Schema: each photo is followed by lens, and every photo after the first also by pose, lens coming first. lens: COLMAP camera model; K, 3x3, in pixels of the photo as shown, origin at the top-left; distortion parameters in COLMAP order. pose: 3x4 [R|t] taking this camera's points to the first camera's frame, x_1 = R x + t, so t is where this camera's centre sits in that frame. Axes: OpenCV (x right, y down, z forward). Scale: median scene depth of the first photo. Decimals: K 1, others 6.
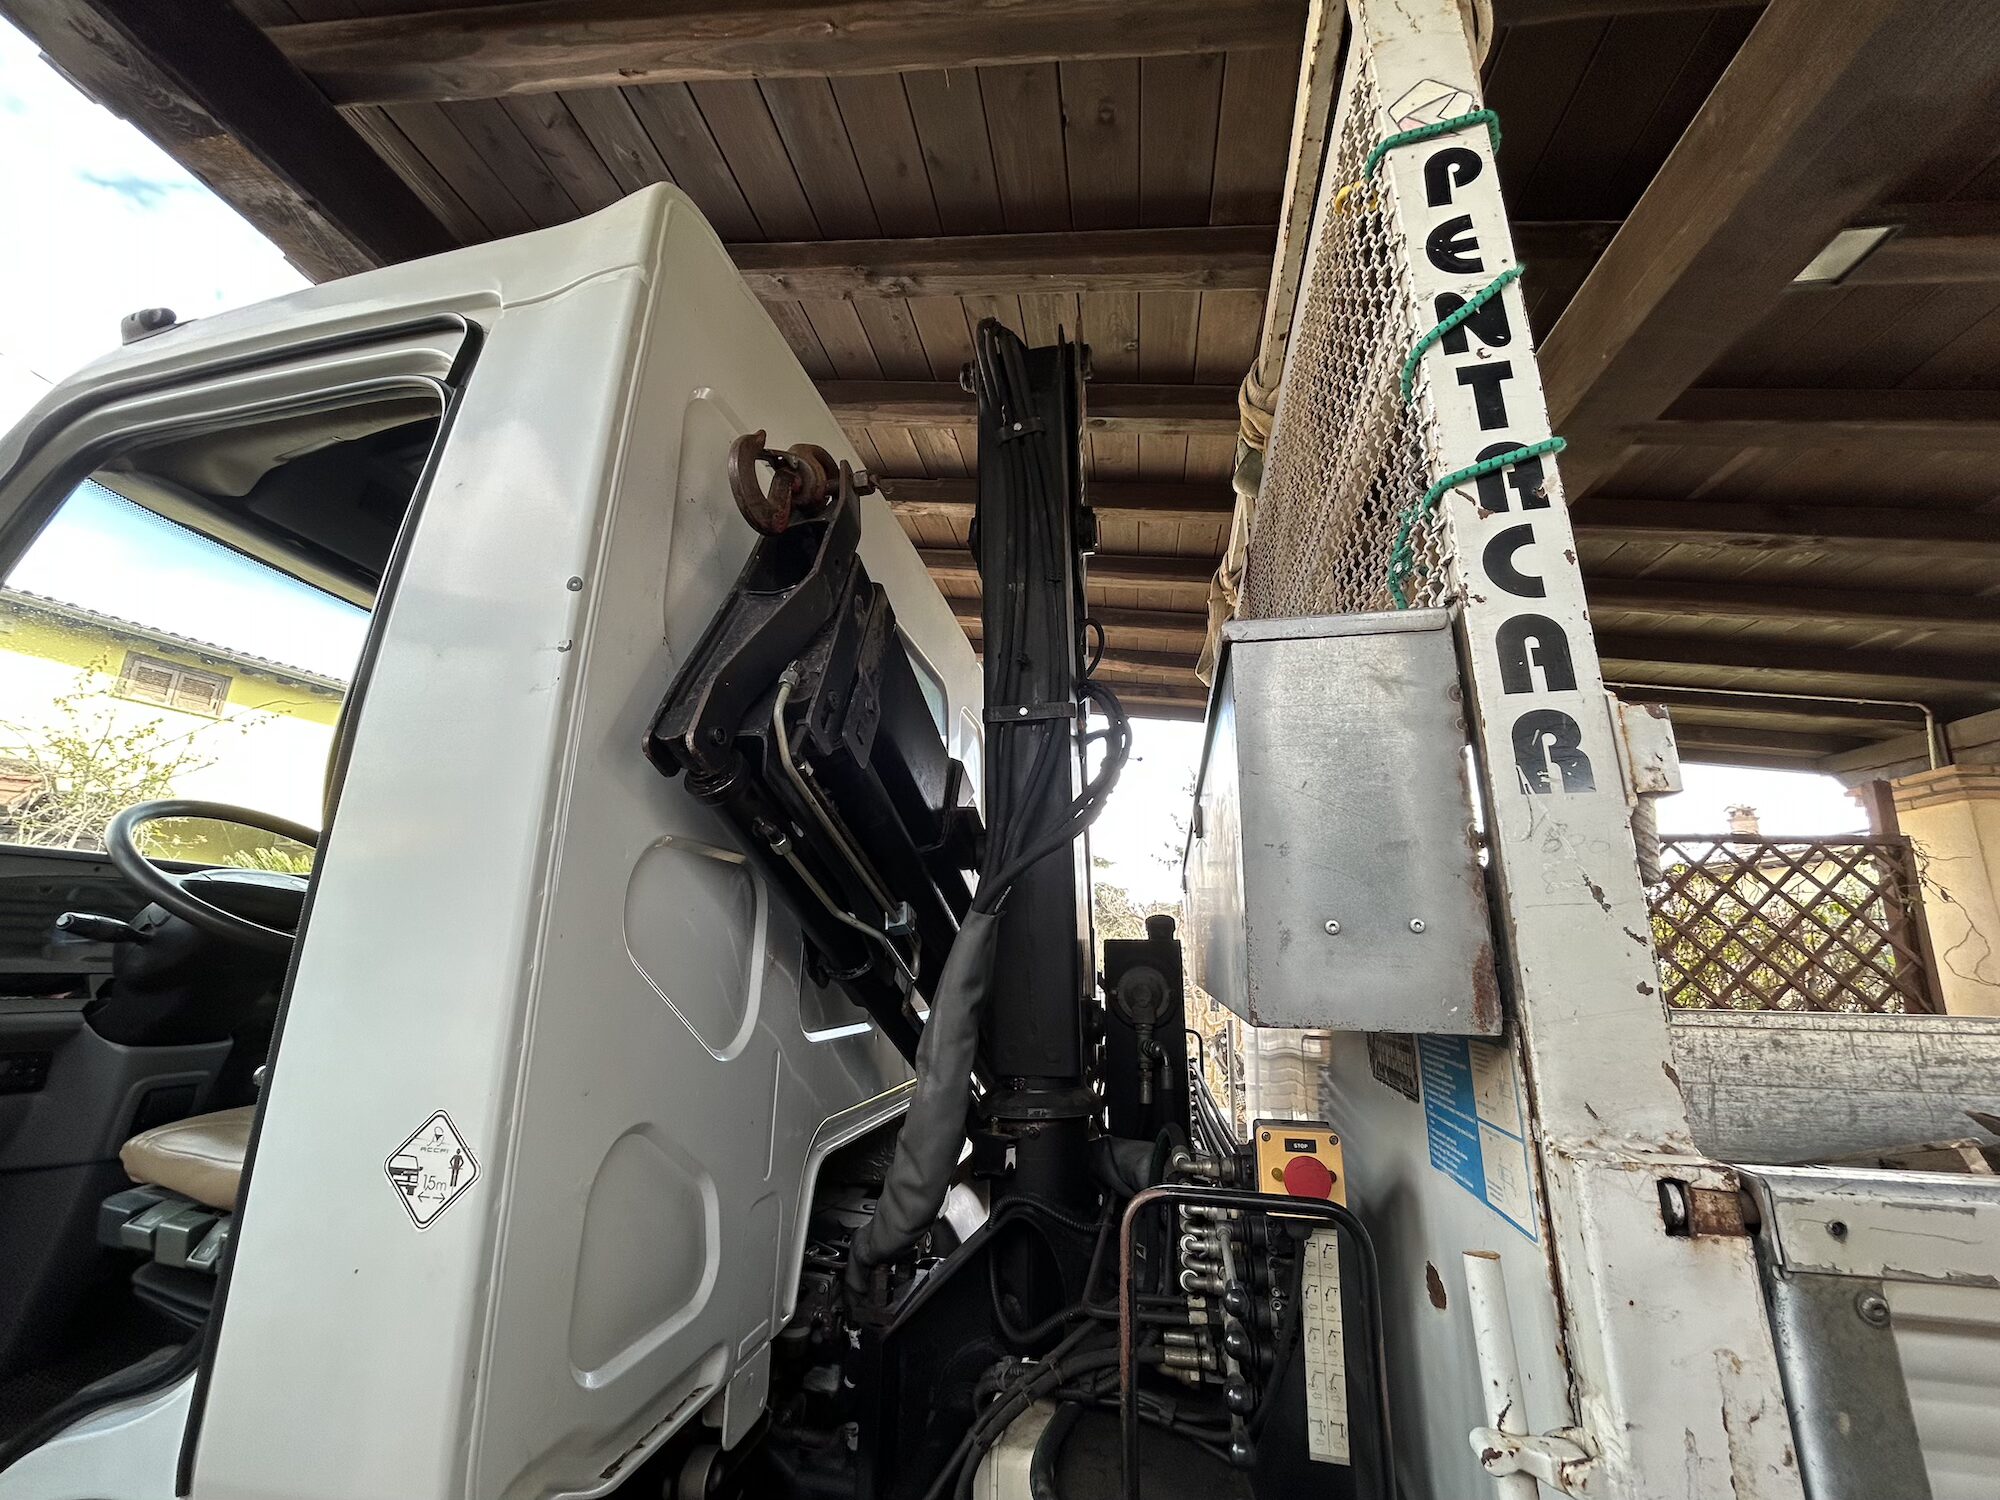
lens RADIAL K [[803.9, 0, 998.9], [0, 803.9, 748.9], [0, 0, 1]] dist [-0.000945, -0.000063]
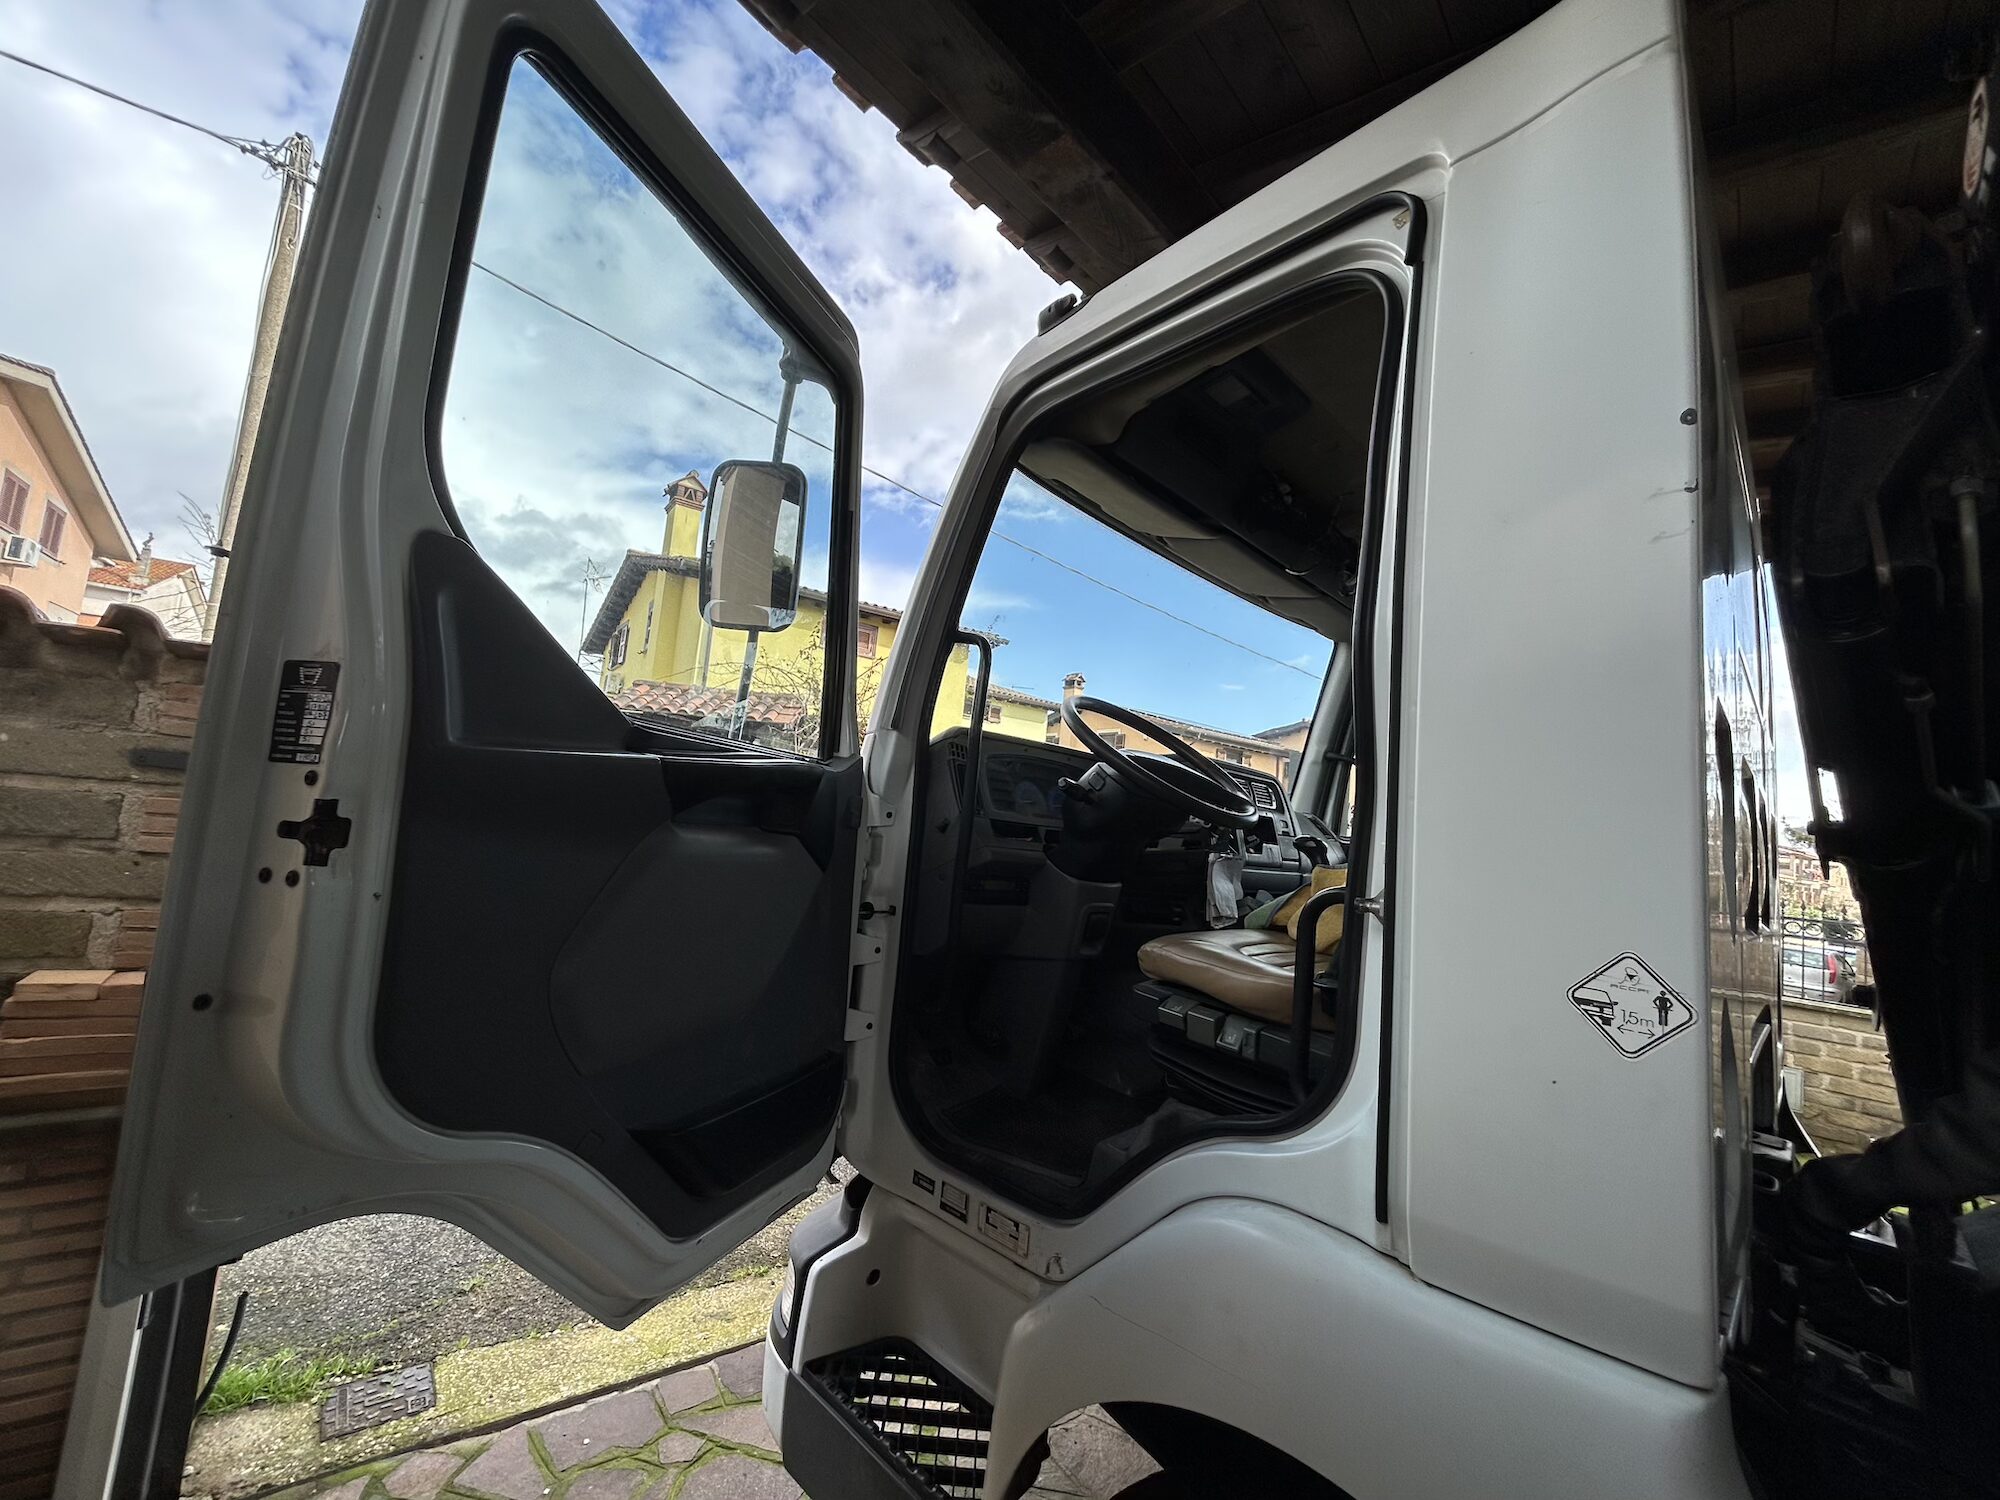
lens RADIAL K [[803.9, 0, 998.9], [0, 803.9, 748.9], [0, 0, 1]] dist [-0.000945, -0.000063]
pose [[0.828699, -0.006934, -0.559651, -0.798928], [0.071272, 0.993090, 0.093232, 0.034939], [0.555138, -0.117149, 0.823467, -0.278818]]
